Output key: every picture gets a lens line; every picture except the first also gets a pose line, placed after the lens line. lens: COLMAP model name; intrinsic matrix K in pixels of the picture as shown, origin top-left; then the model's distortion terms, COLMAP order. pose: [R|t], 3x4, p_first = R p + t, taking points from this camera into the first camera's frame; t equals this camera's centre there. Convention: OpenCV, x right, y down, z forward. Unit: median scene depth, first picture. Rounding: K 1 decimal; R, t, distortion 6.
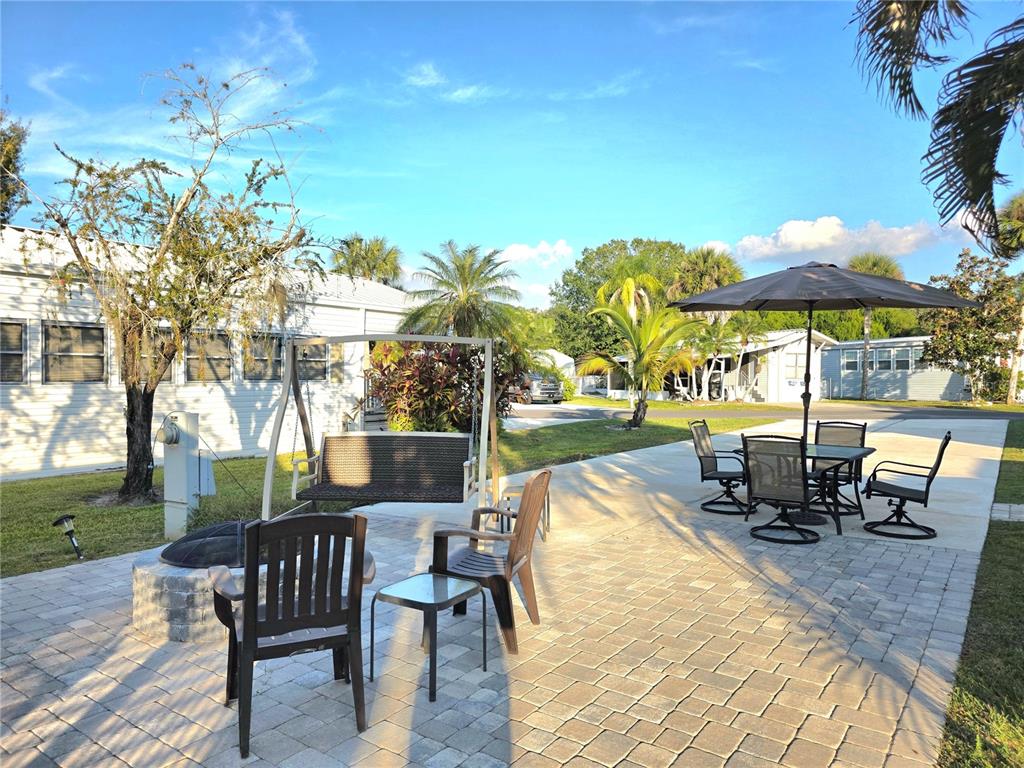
lens RADIAL K [[689.2, 0, 512.0], [0, 689.2, 384.0], [0, 0, 1]] dist [0.062838, -0.058815]
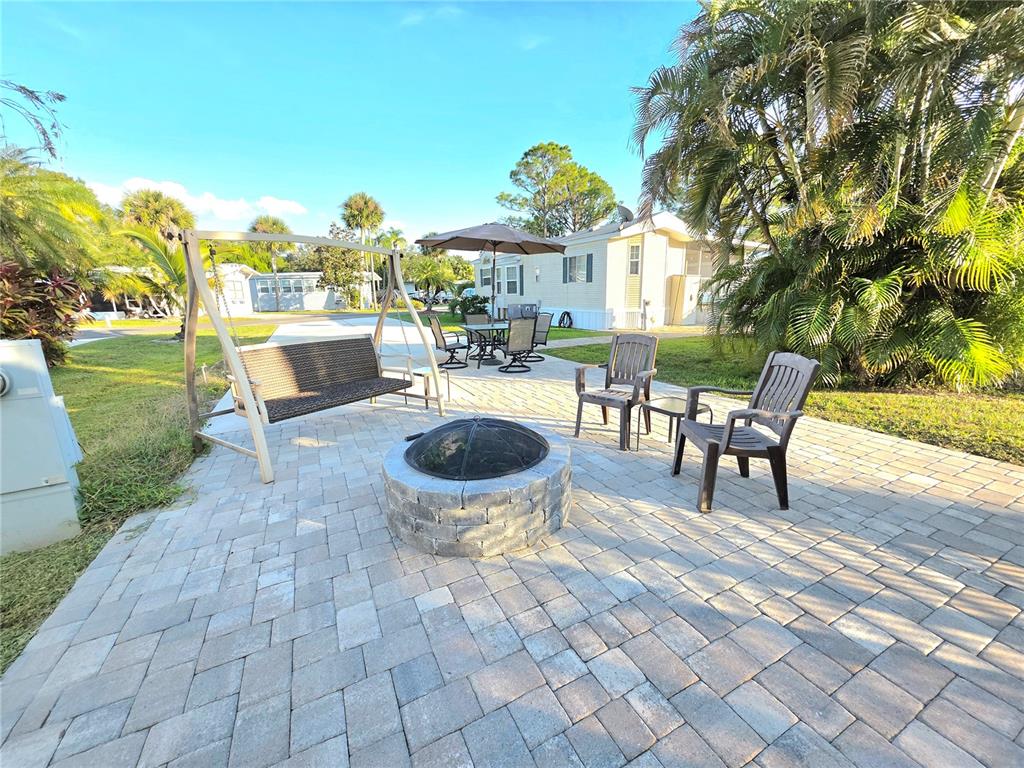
lens RADIAL K [[406.9, 0, 512.0], [0, 406.9, 384.0], [0, 0, 1]] dist [0.001569, 0.000209]
pose [[0.454120, -0.199630, 0.868287, -0.126207], [0.027139, 0.977221, 0.210481, 0.003548], [-0.890527, -0.072020, 0.449194, 0.103165]]
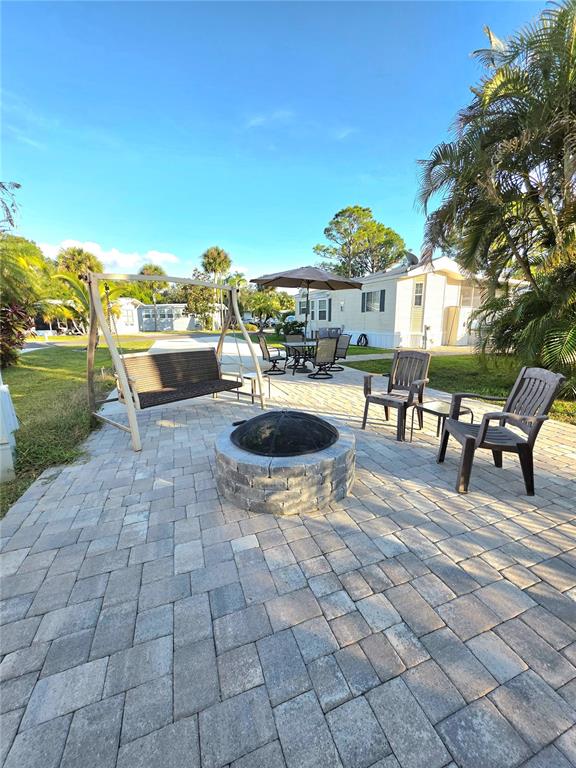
lens RADIAL K [[305.2, 0, 288.5], [0, 305.2, 384.6], [0, 0, 1]] dist [0.001569, 0.000209]
pose [[0.551265, -0.175101, 0.815749, -0.124755], [0.018583, 0.980064, 0.197813, 0.004188], [-0.834123, -0.093888, 0.543529, 0.100789]]
